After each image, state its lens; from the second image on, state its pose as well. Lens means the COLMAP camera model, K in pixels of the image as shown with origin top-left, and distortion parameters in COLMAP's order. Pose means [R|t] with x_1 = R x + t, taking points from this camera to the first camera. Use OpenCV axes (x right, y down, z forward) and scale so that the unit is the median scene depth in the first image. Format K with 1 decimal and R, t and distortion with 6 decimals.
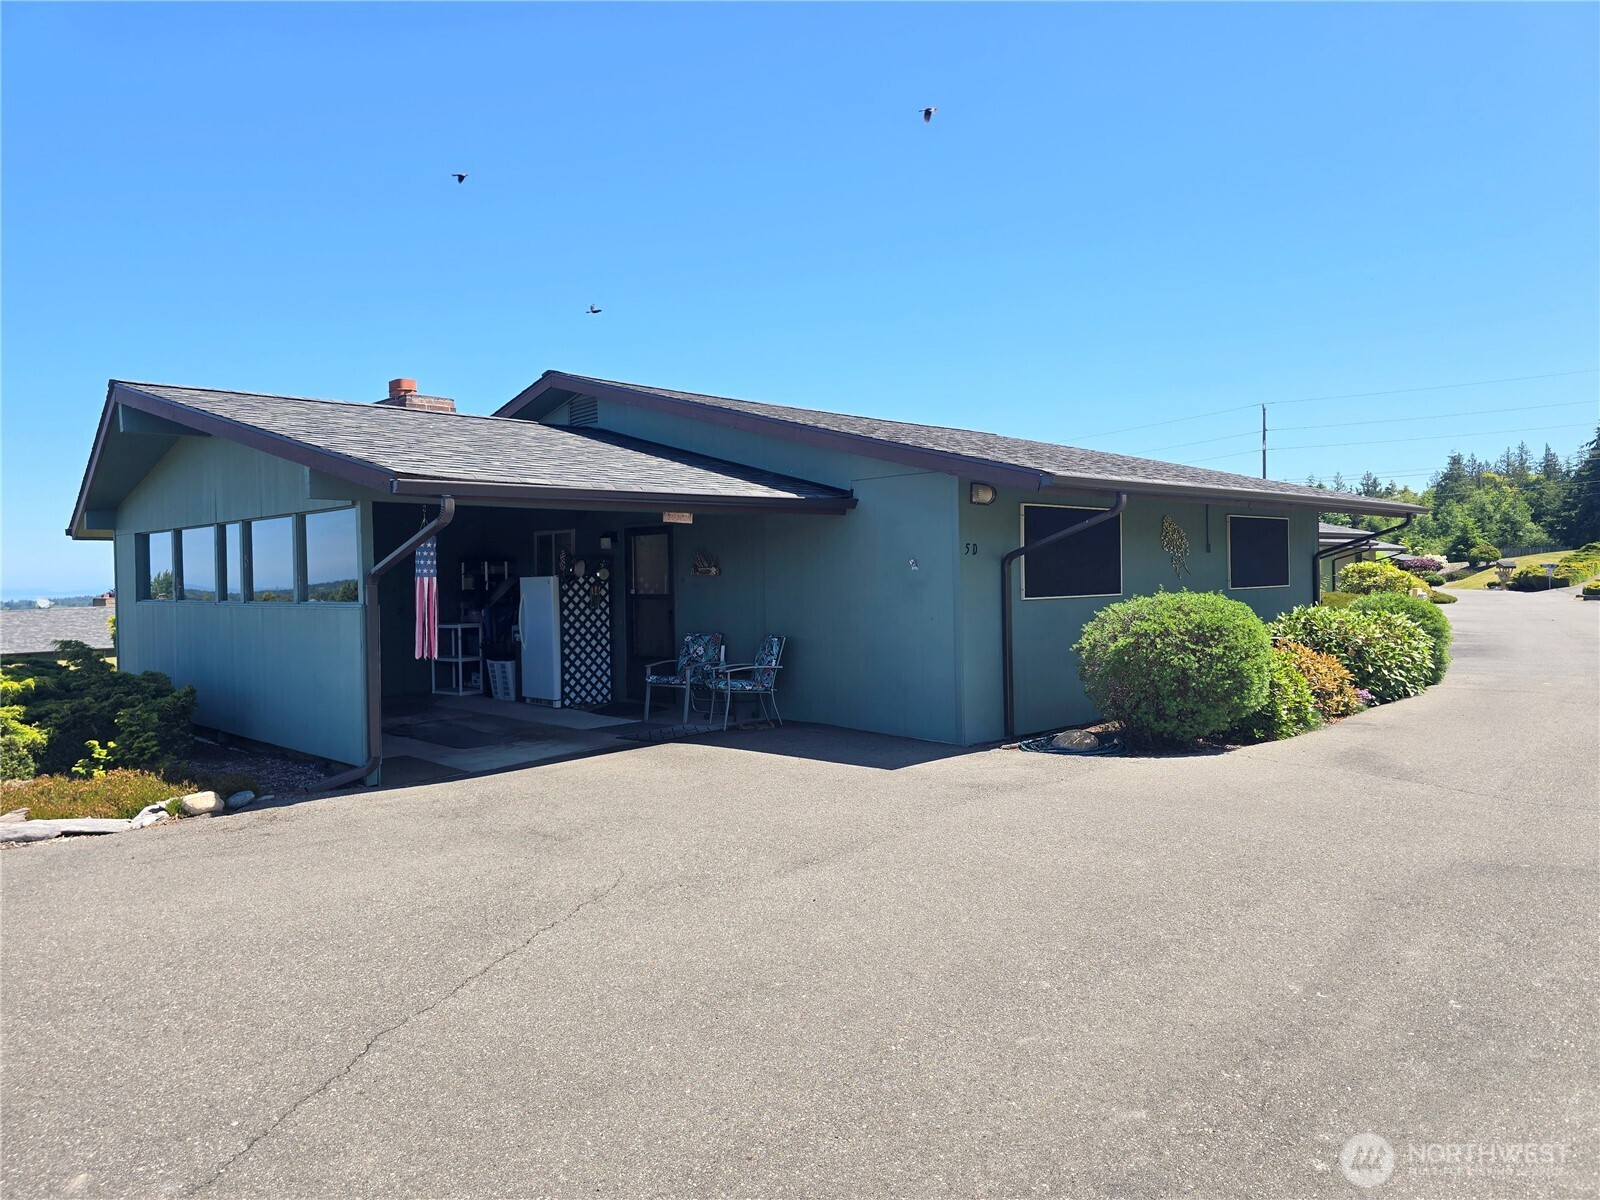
lens RADIAL K [[1065.3, 0, 804.9], [0, 1065.3, 589.4], [0, 0, 1]] dist [0.026065, -0.005878]
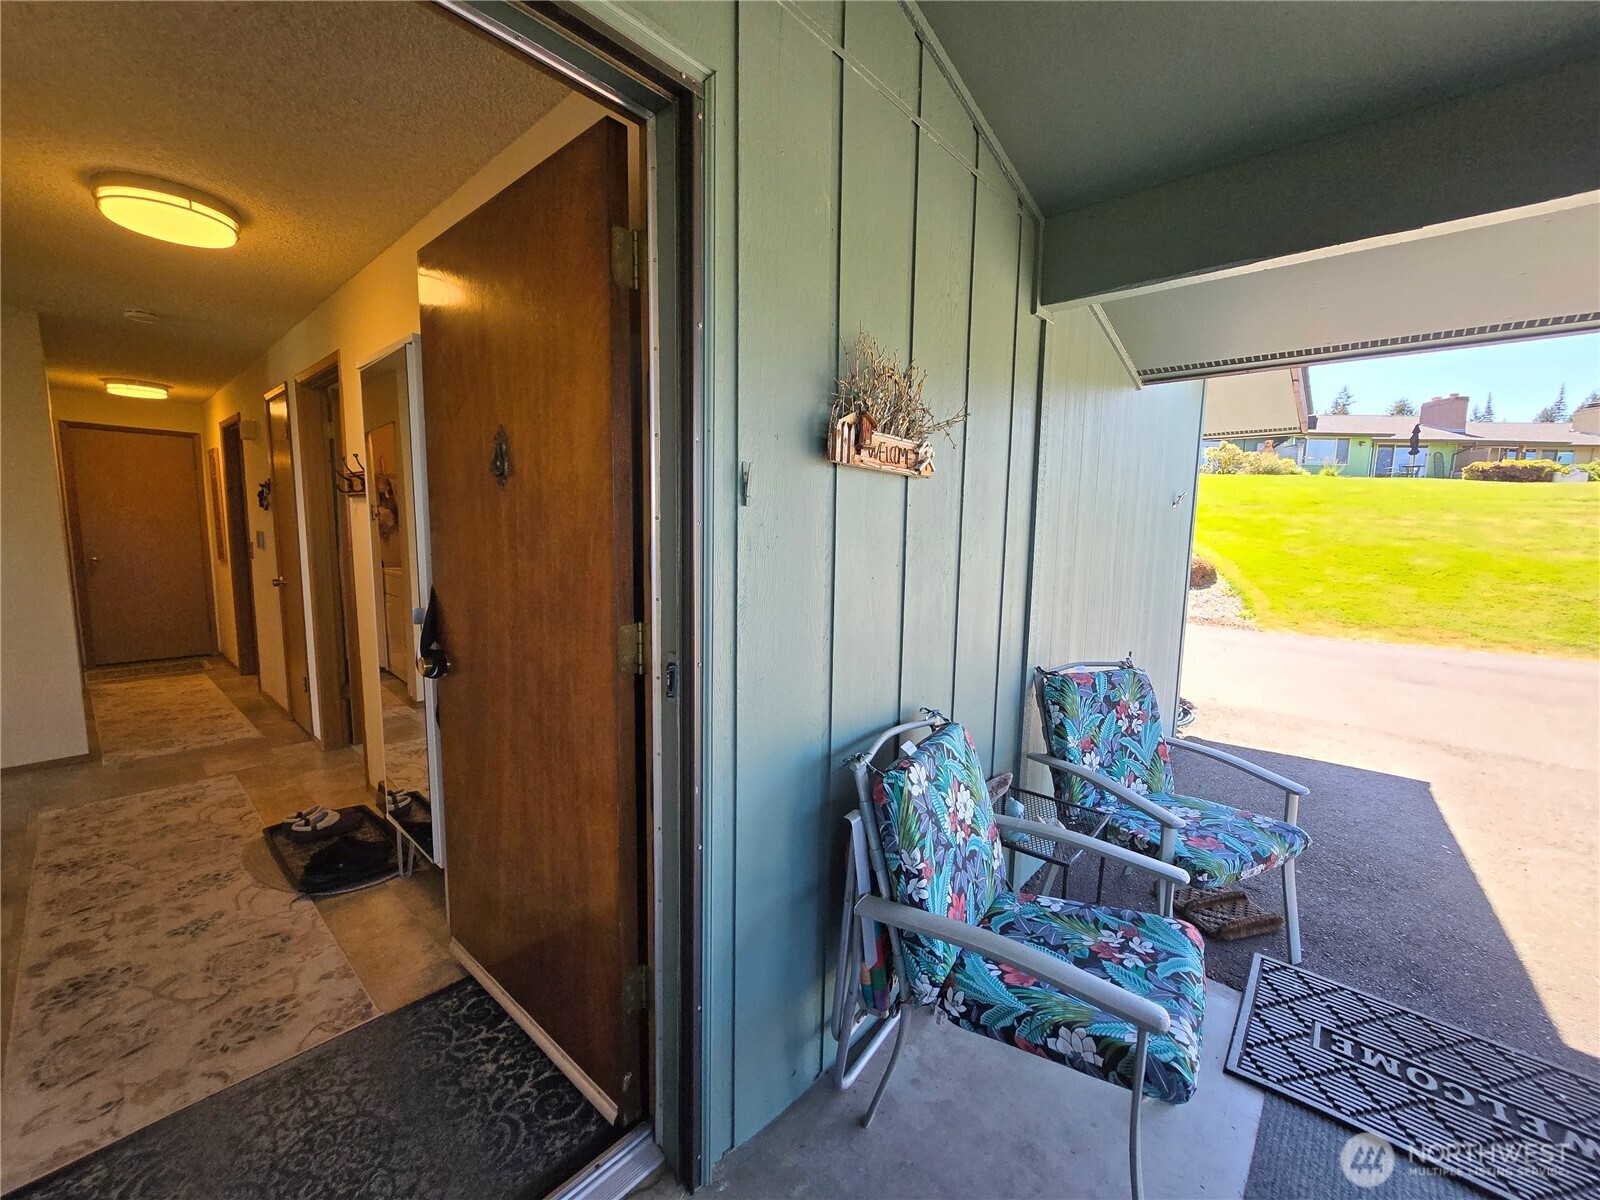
lens RADIAL K [[655.6, 0, 807.2], [0, 655.6, 606.5], [0, 0, 1]] dist [-0.000032, -0.000821]
pose [[-0.044669, -0.102243, 0.993756, -0.212674], [-0.008067, 0.994753, 0.101983, 0.000641], [-0.998969, -0.003461, -0.045259, 0.948729]]
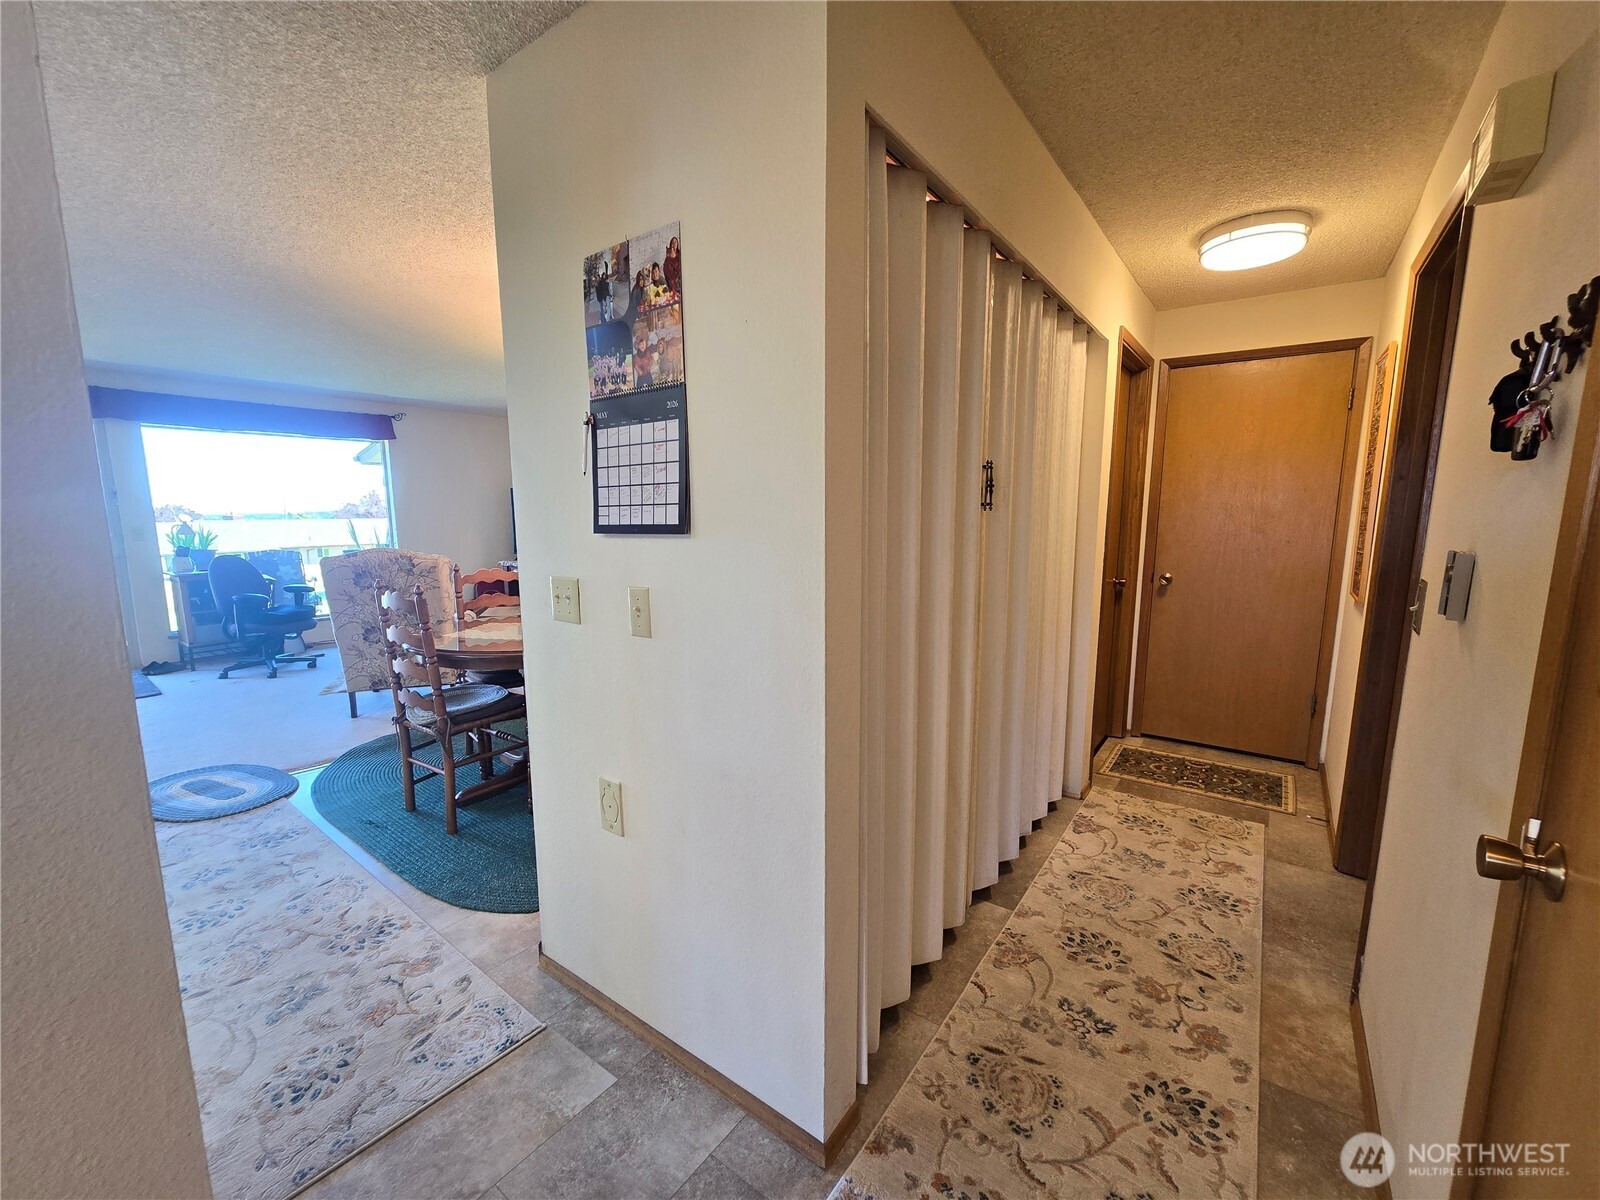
lens RADIAL K [[655.6, 0, 809.0], [0, 655.6, 609.6], [0, 0, 1]] dist [-0.000032, -0.000821]
pose [[0.988673, -0.003851, 0.150036, 0.046446], [-0.017028, 0.990338, 0.137626, -0.003598], [-0.149116, -0.138622, 0.979055, 1.146748]]
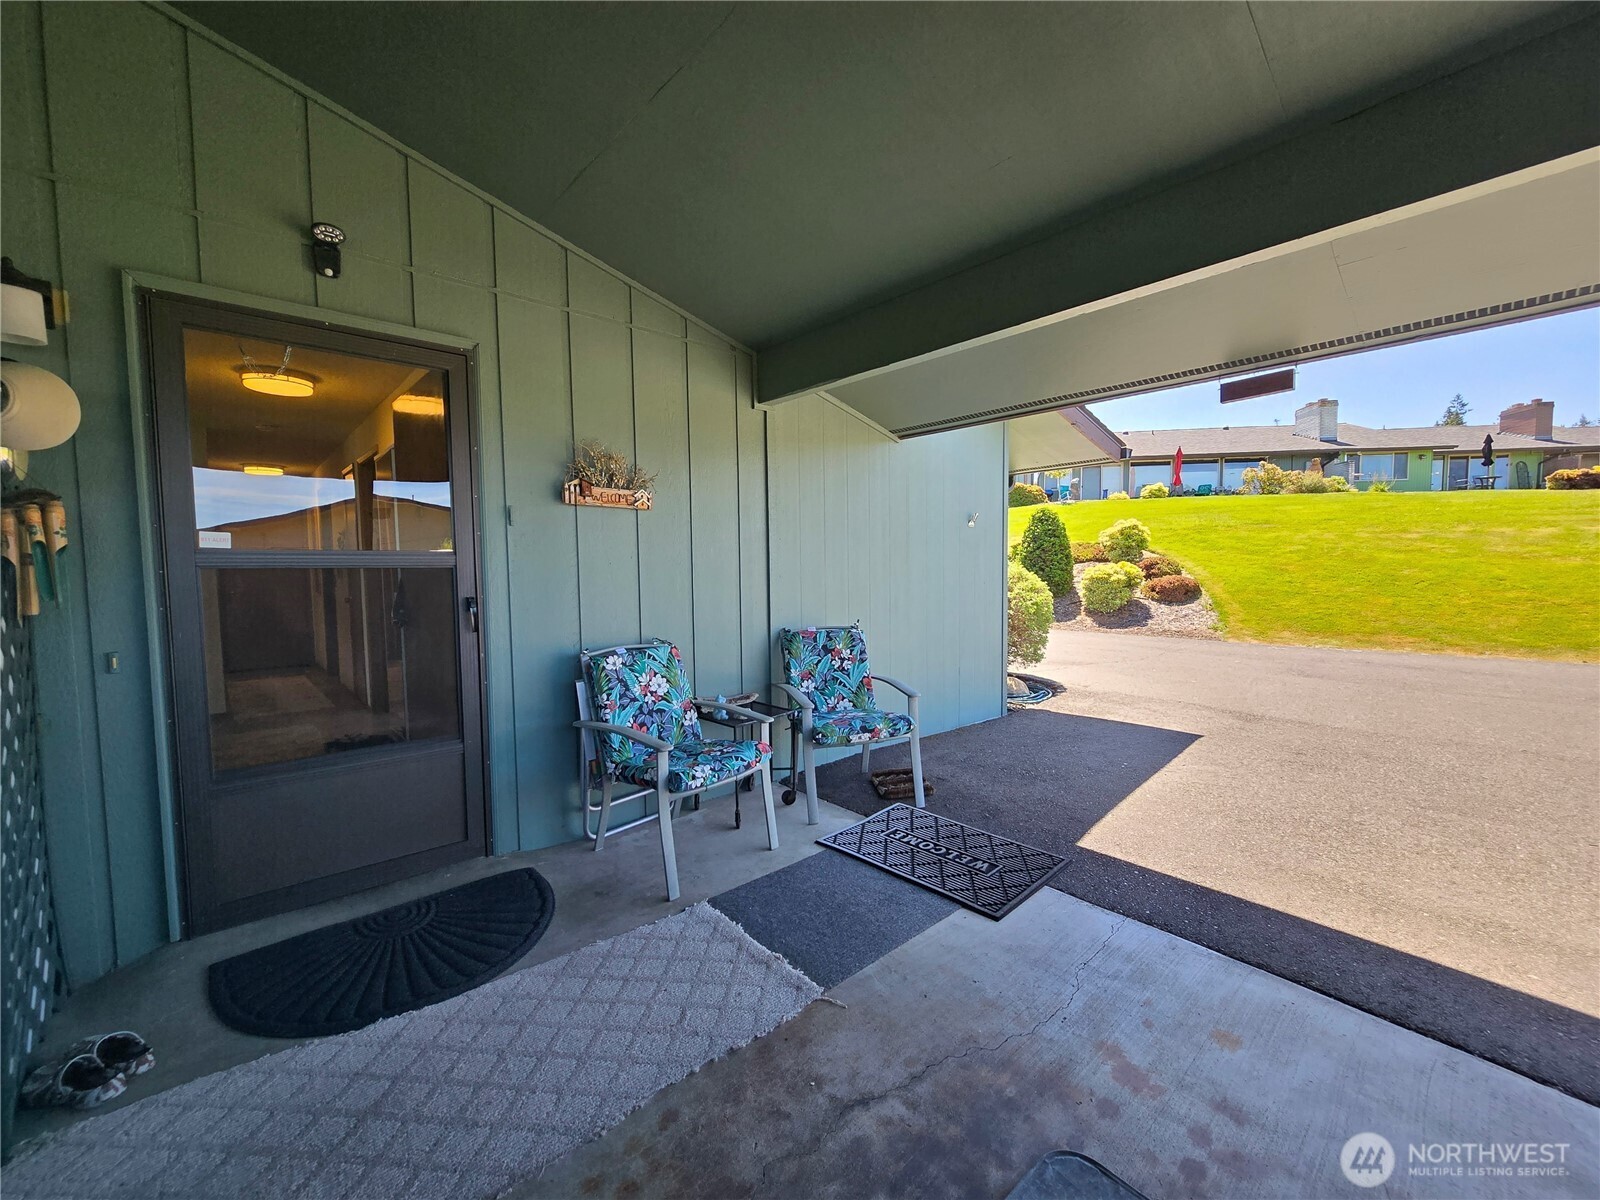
lens RADIAL K [[655.6, 0, 806.6], [0, 655.6, 608.5], [0, 0, 1]] dist [-0.000032, -0.000821]
pose [[0.059336, -0.048923, 0.997038, -0.322020], [0.020636, 0.998645, 0.047774, 0.014629], [-0.998025, 0.017740, 0.060266, 0.843446]]
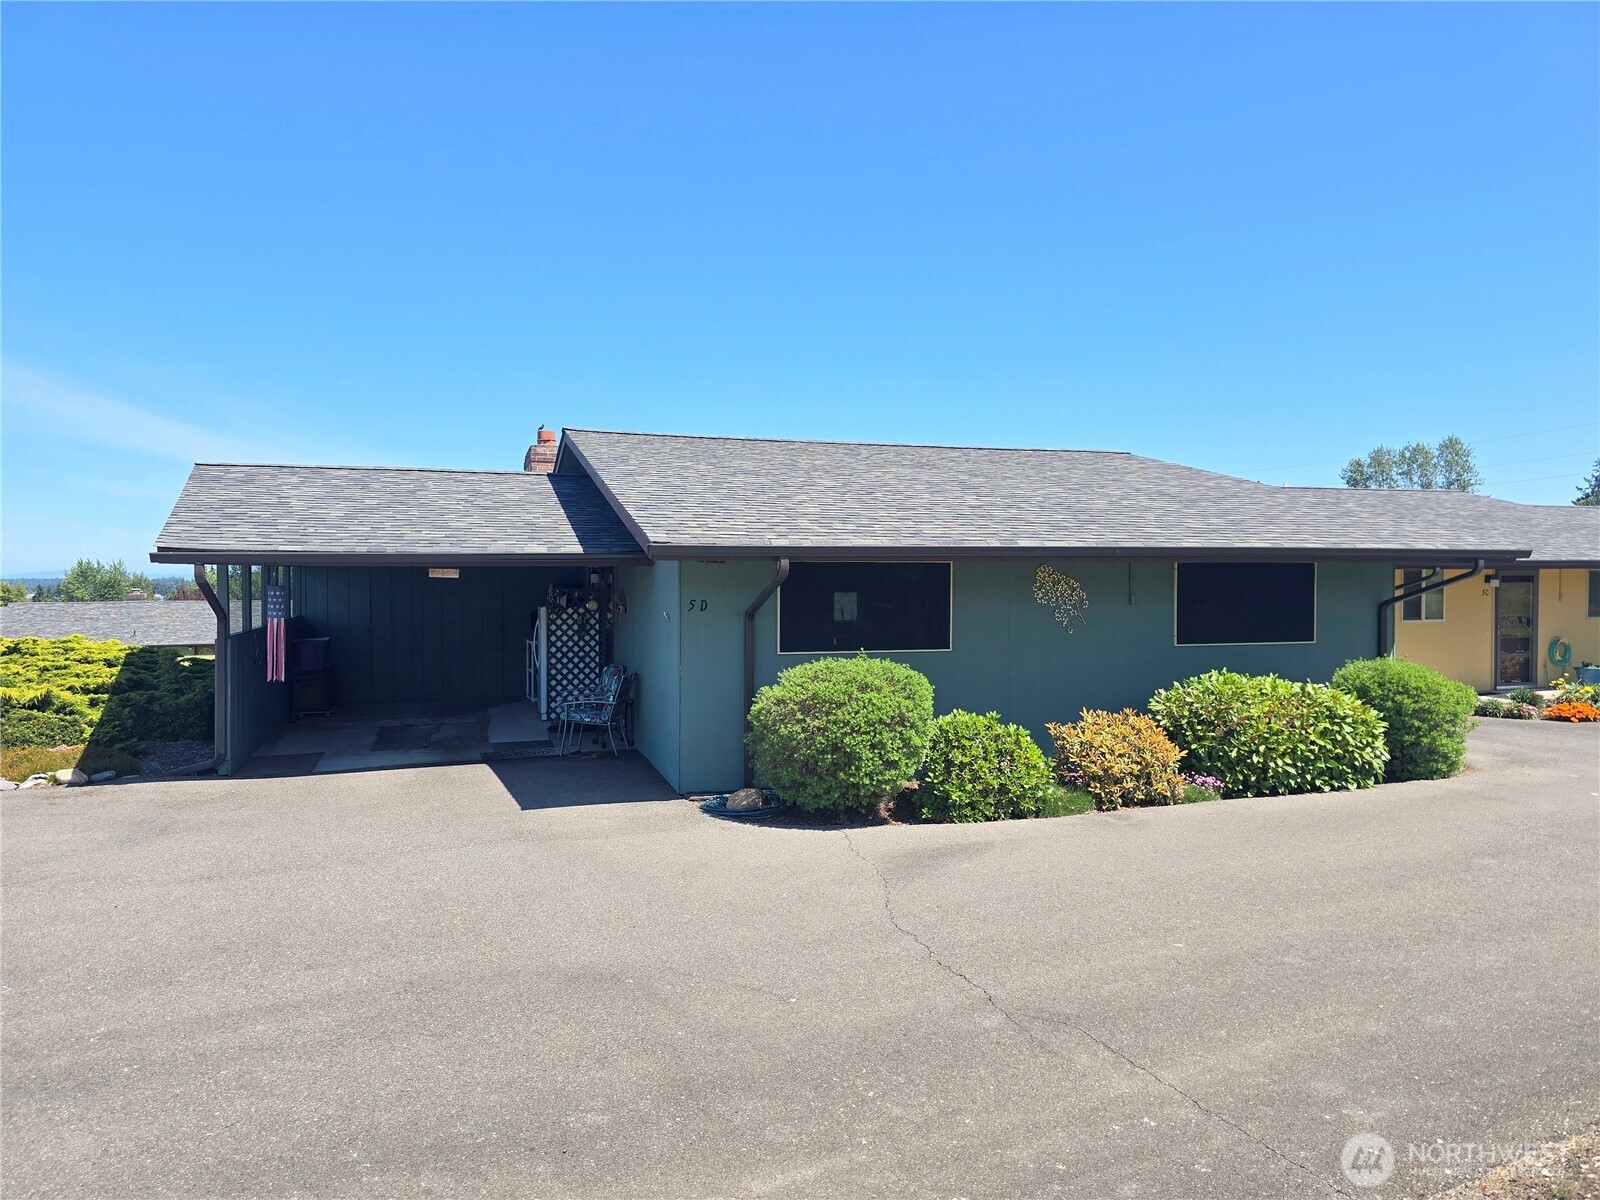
lens RADIAL K [[1065.3, 0, 799.2], [0, 1065.3, 583.3], [0, 0, 1]] dist [0.026065, -0.005878]
pose [[0.892199, 0.022162, -0.451098, 0.531955], [-0.022503, 0.999736, 0.004610, -0.049255], [0.451081, 0.006038, 0.892463, 0.084103]]
